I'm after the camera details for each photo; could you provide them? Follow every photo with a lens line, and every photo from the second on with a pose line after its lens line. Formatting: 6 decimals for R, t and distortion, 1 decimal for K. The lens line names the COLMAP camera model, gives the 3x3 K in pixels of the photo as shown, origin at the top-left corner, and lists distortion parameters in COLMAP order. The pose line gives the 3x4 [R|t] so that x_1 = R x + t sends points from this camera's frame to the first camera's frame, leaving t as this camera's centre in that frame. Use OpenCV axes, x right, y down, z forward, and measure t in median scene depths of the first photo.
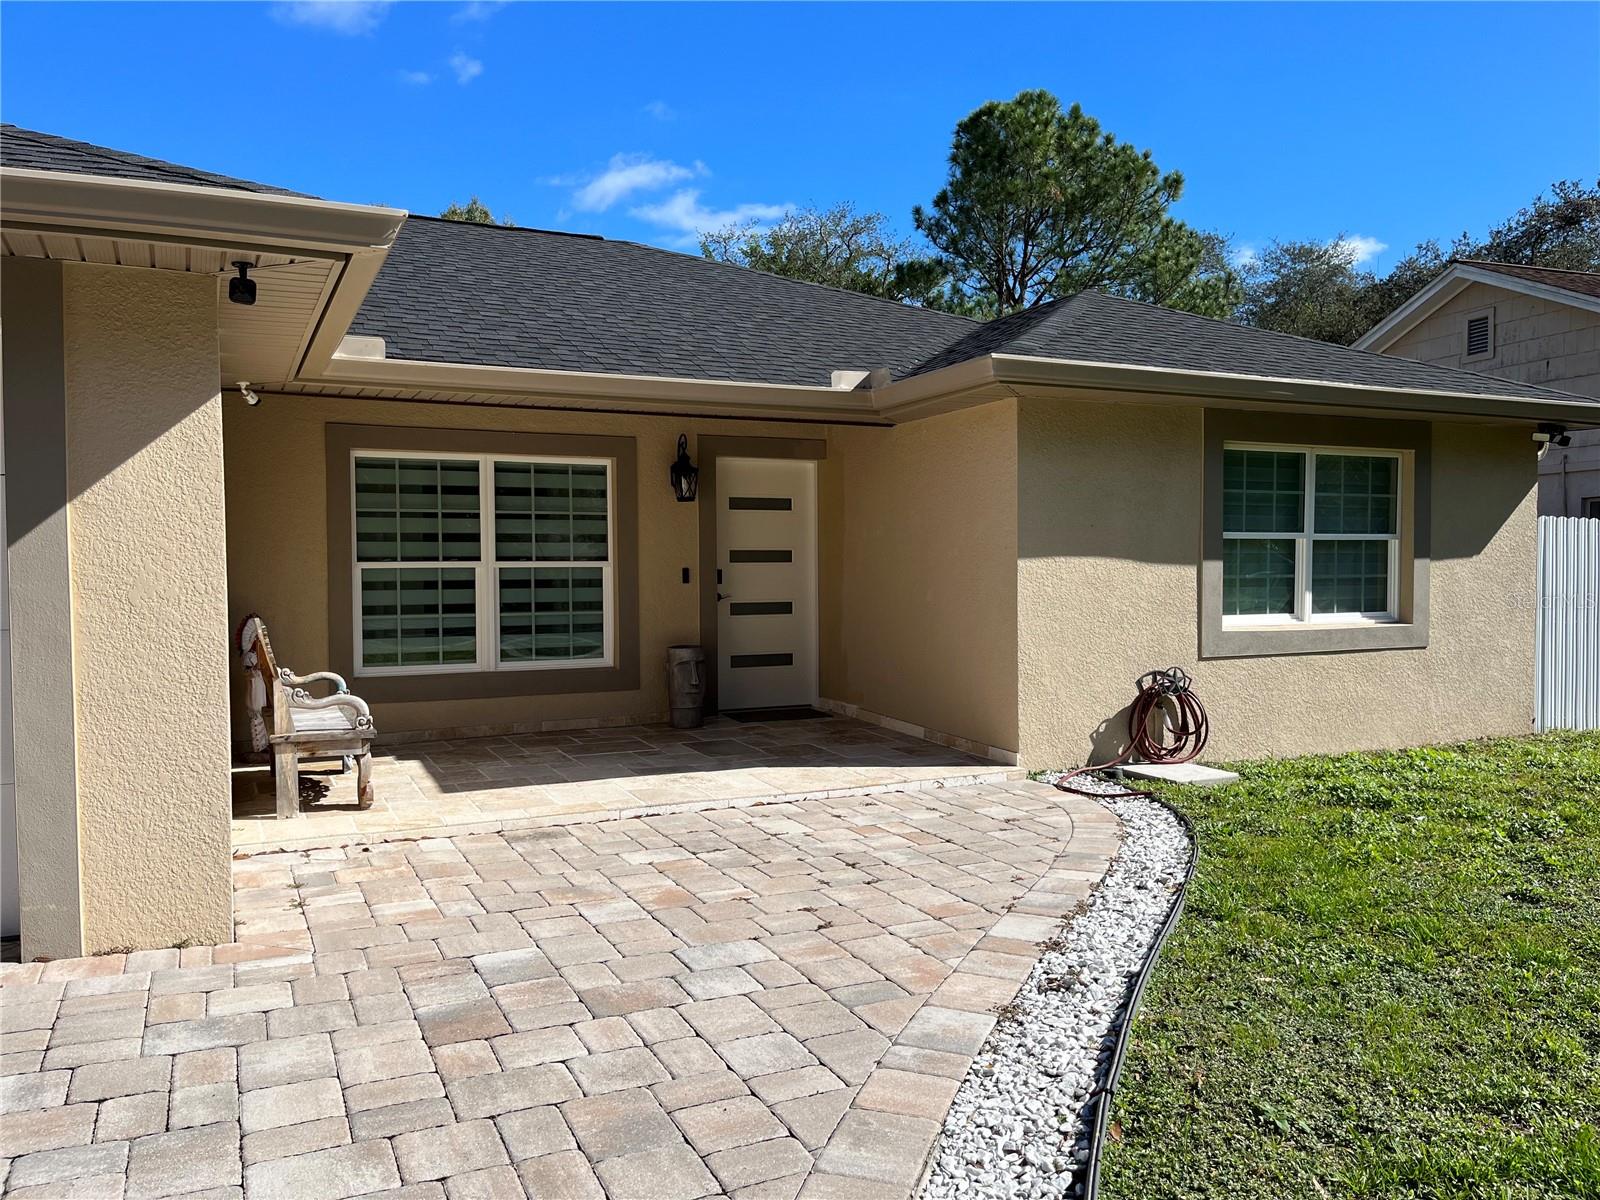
lens RADIAL K [[1220.1, 0, 807.2], [0, 1220.1, 612.3], [0, 0, 1]] dist [0.059076, -0.075439]
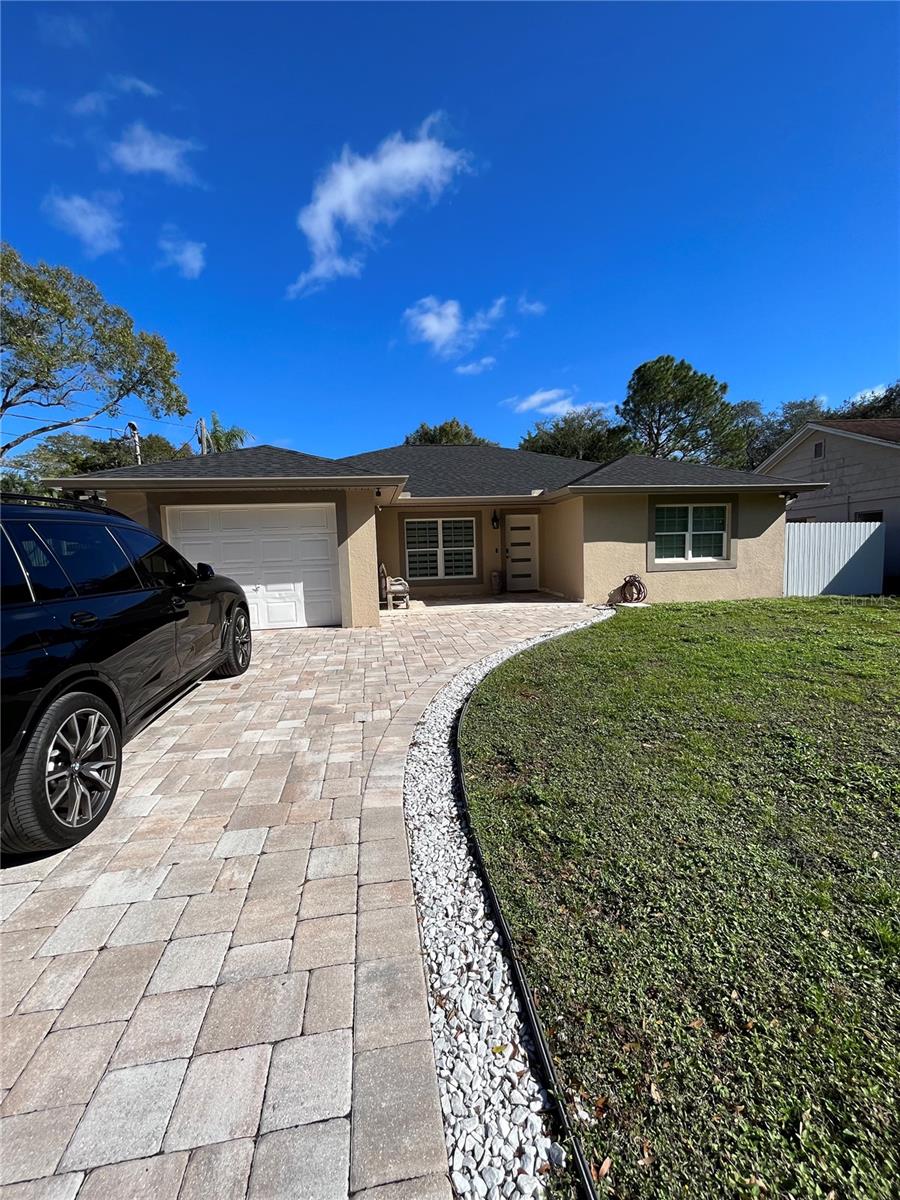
lens RADIAL K [[482.5, 0, 445.7], [0, 482.5, 594.1], [0, 0, 1]] dist [-0.014500, 0.000581]
pose [[0.958008, -0.001230, -0.286740, 0.156846], [0.016167, 0.998632, 0.049733, 0.022402], [0.286286, -0.052281, 0.956717, -0.352366]]
